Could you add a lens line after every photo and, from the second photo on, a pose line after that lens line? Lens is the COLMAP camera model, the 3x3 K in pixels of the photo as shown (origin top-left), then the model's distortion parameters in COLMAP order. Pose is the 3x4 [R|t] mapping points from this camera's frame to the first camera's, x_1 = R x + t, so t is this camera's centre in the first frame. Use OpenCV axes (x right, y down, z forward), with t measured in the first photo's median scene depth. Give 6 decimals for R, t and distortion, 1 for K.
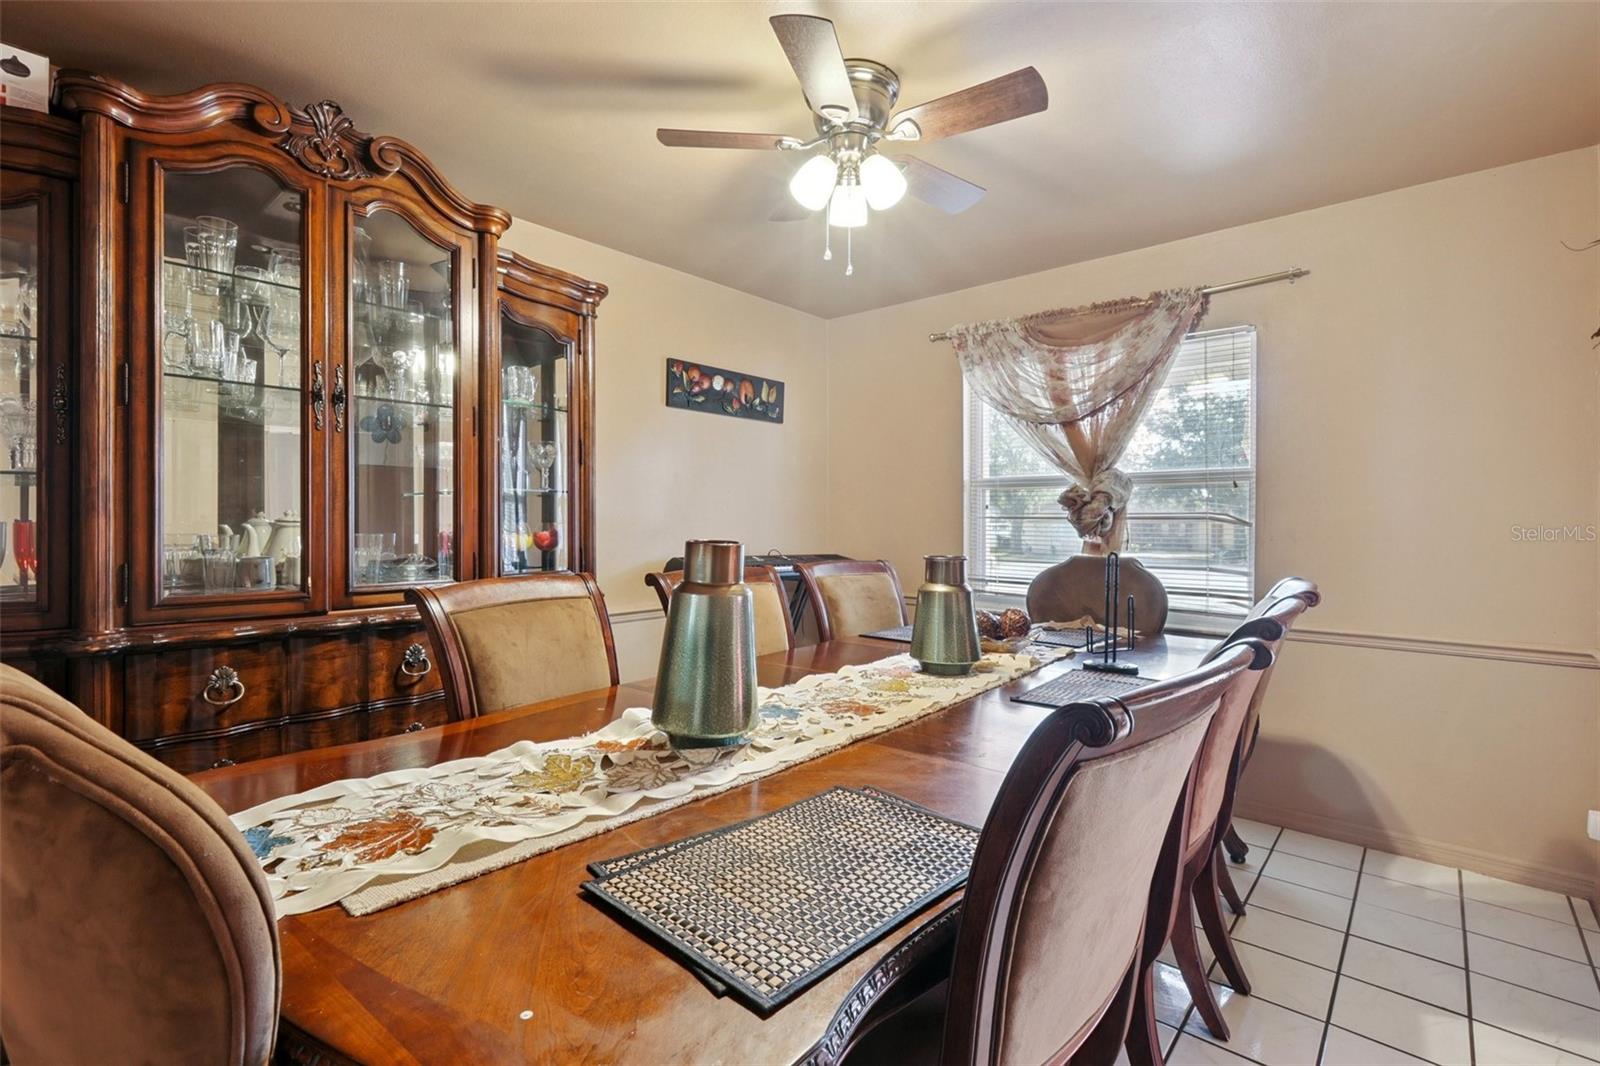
lens RADIAL K [[715.6, 0, 802.4], [0, 715.6, 543.7], [0, 0, 1]] dist [-0.001136, 0.001109]
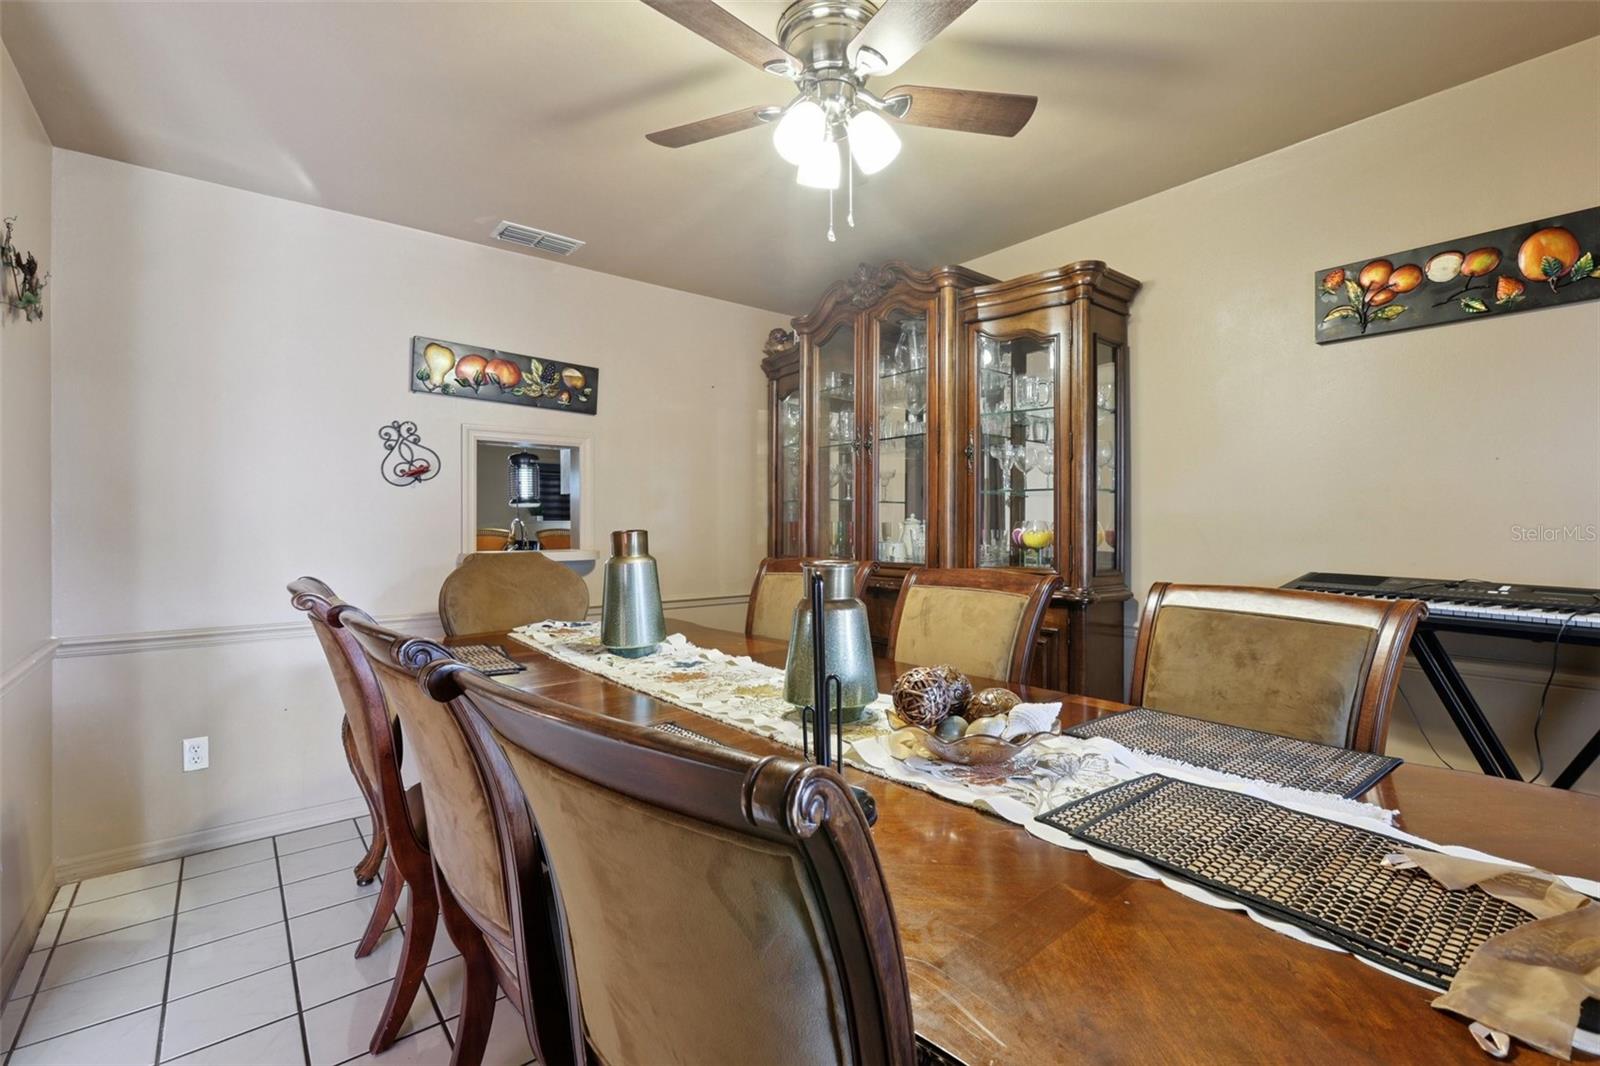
lens RADIAL K [[715.6, 0, 802.4], [0, 715.6, 543.7], [0, 0, 1]] dist [-0.001136, 0.001109]
pose [[-0.168793, 0.022740, -0.985389, 0.537808], [-0.026256, 0.999275, 0.027558, -0.012384], [0.985302, 0.030524, -0.168073, 0.630078]]
